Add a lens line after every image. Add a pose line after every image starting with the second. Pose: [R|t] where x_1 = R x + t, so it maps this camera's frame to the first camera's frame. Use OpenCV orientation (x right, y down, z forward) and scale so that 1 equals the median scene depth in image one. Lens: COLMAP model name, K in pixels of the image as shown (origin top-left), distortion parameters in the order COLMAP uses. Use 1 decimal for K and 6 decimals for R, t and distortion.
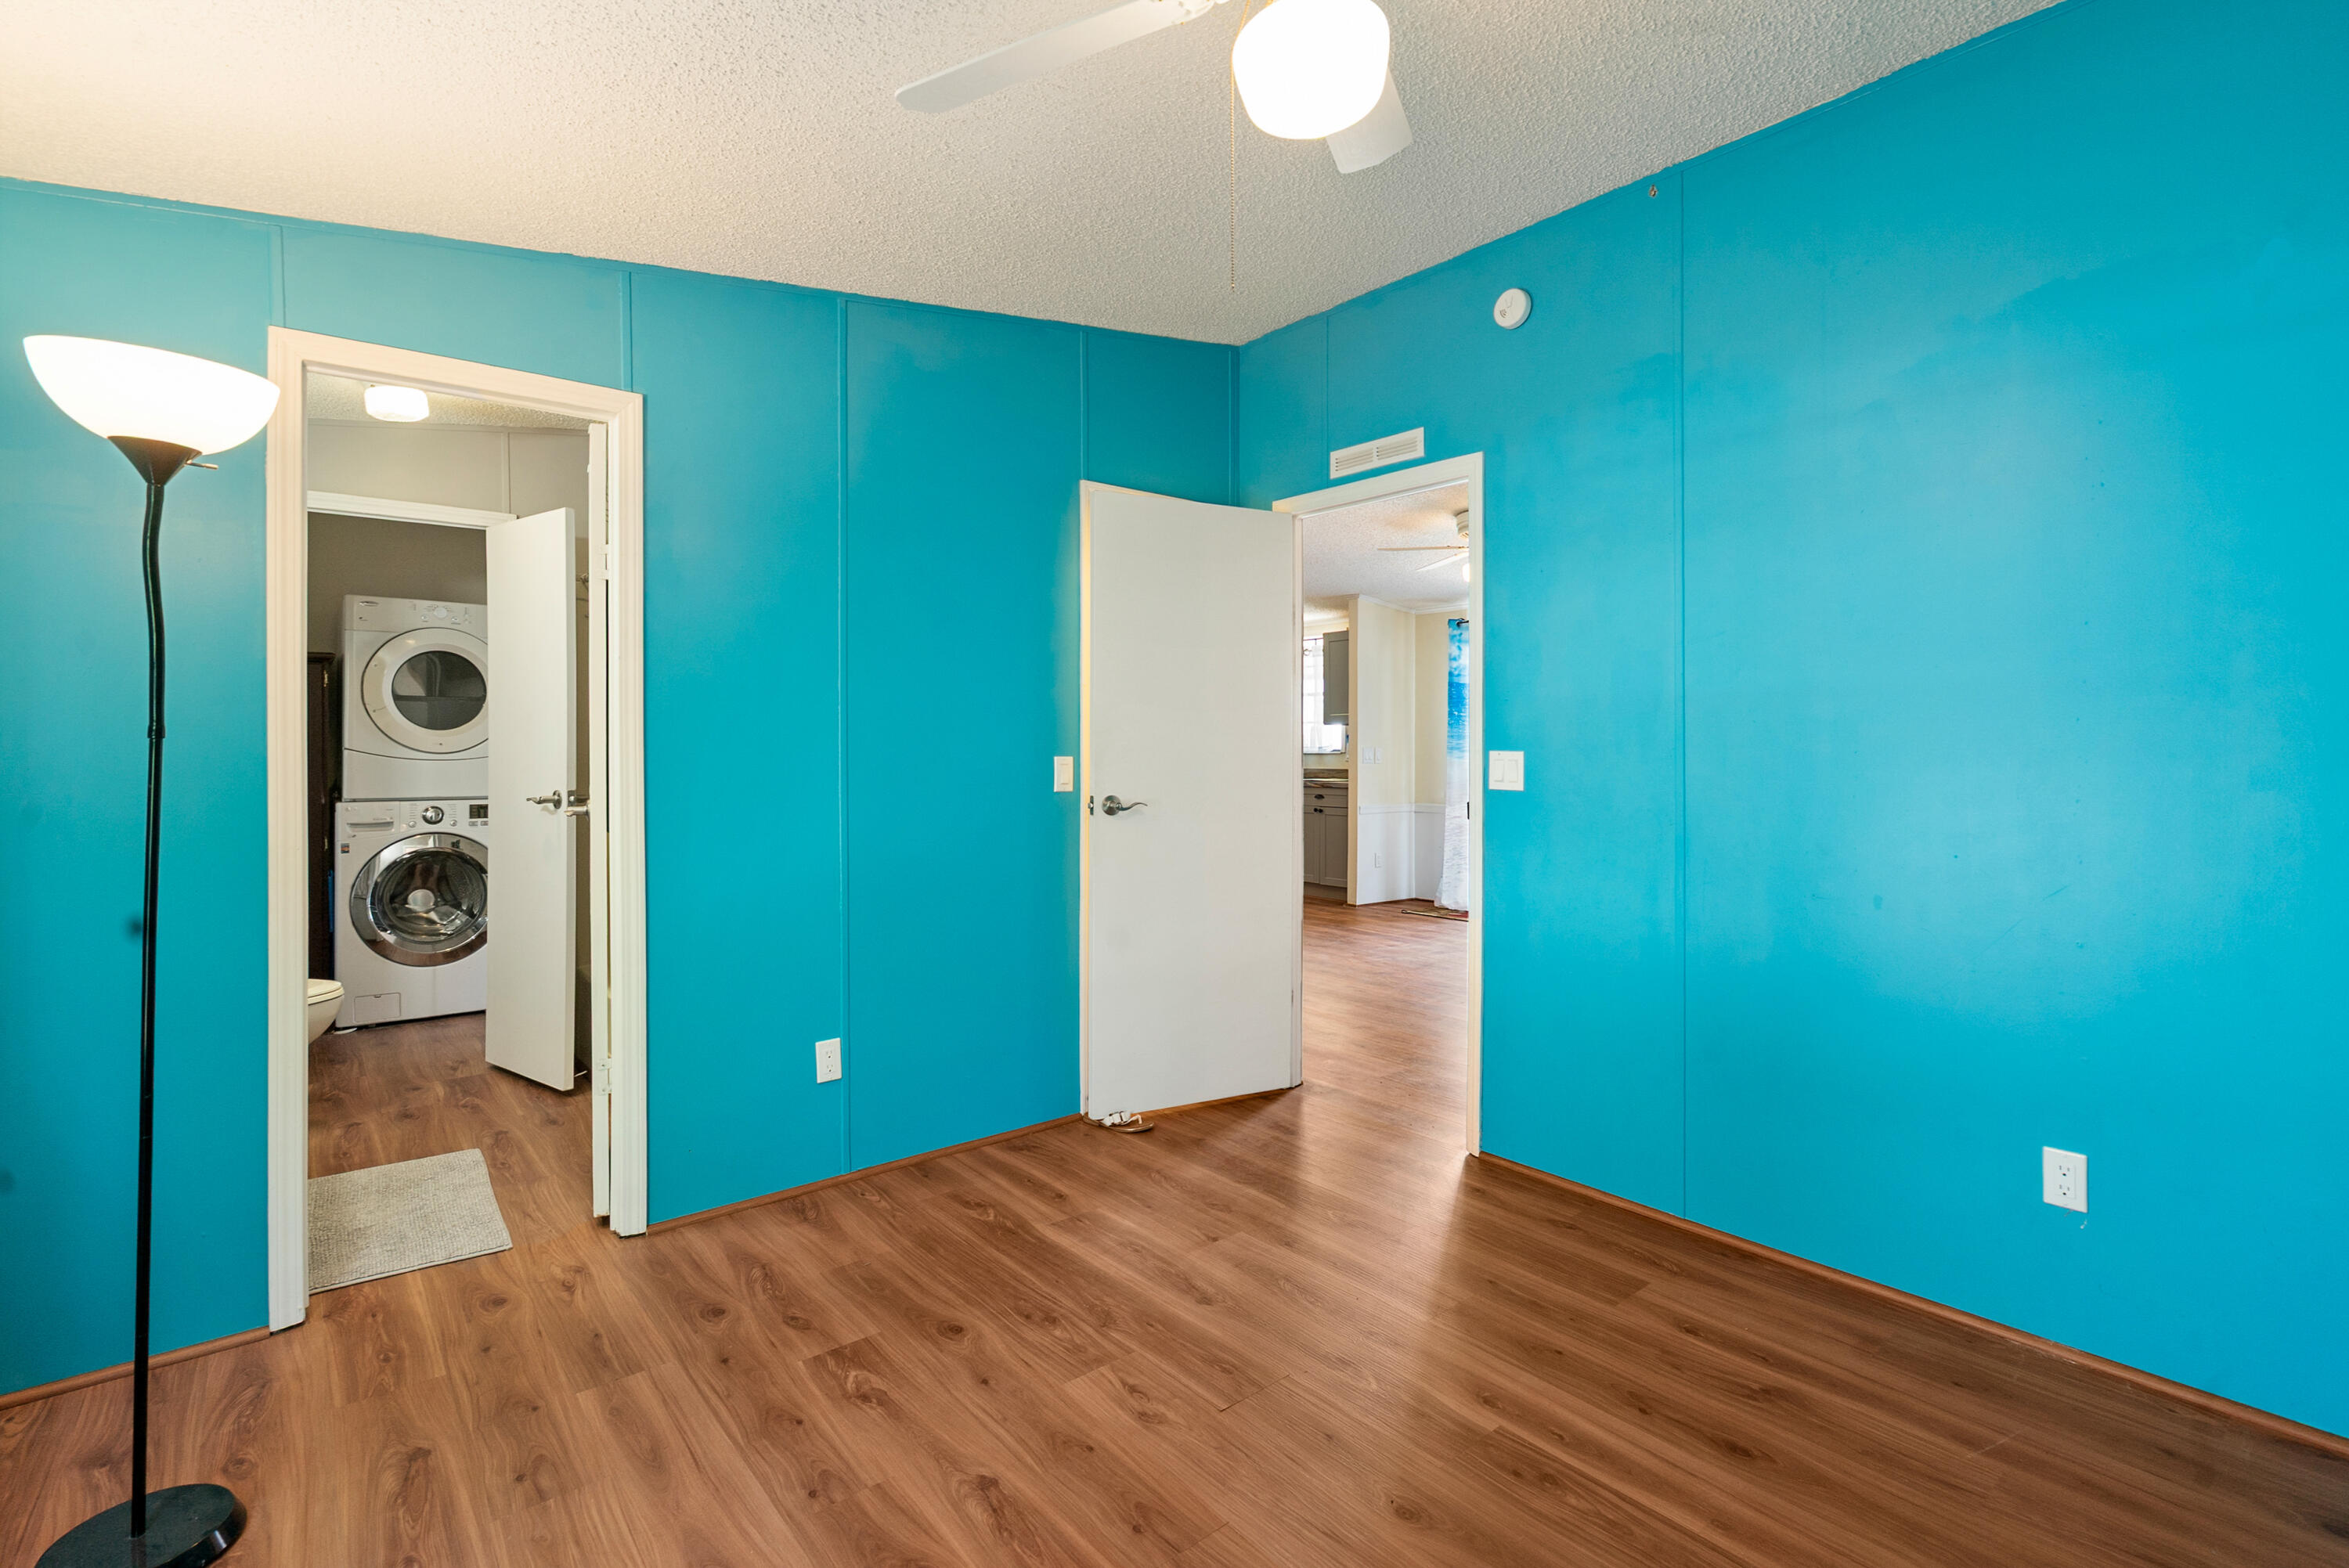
lens RADIAL K [[1069.3, 0, 1176.8], [0, 1069.3, 750.5], [0, 0, 1]] dist [-0.003959, 0.002623]
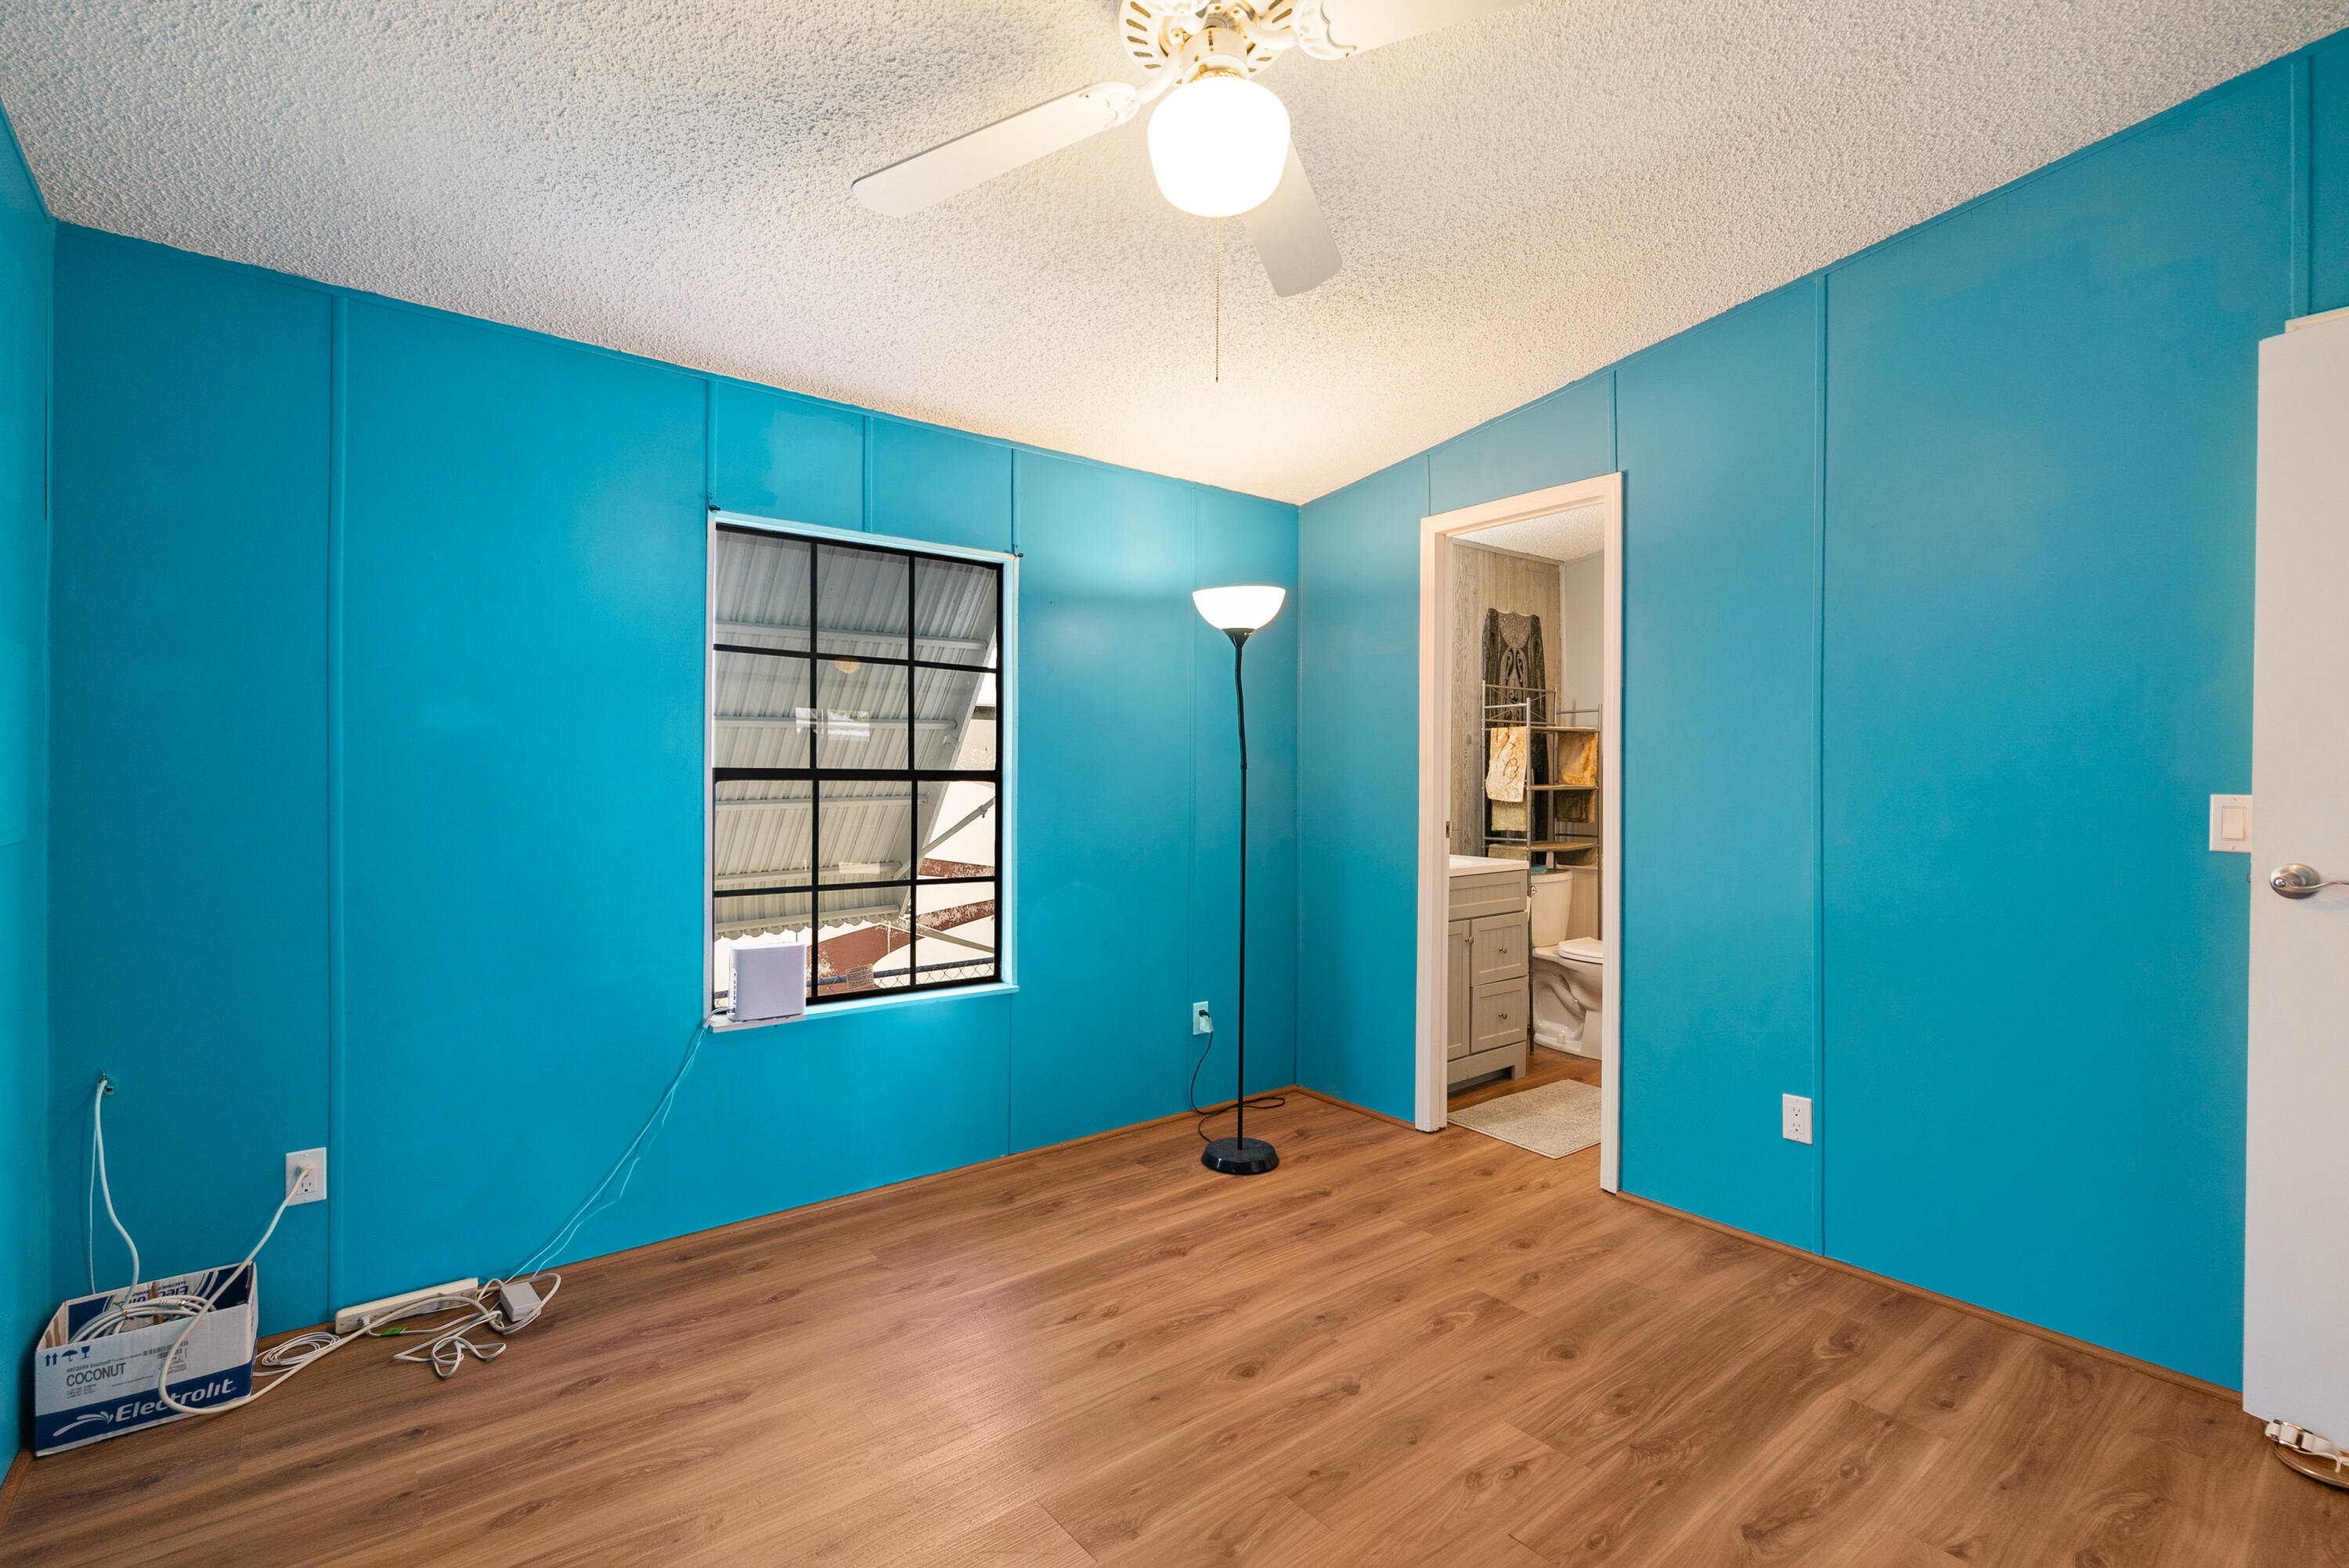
lens RADIAL K [[1069.3, 0, 1172.3], [0, 1069.3, 779.3], [0, 0, 1]] dist [-0.003959, 0.002623]
pose [[-0.022365, 0.004989, -0.999737, 0.759331], [-0.008114, 0.999954, 0.005172, -0.001199], [0.999717, 0.008228, -0.022324, 0.612462]]
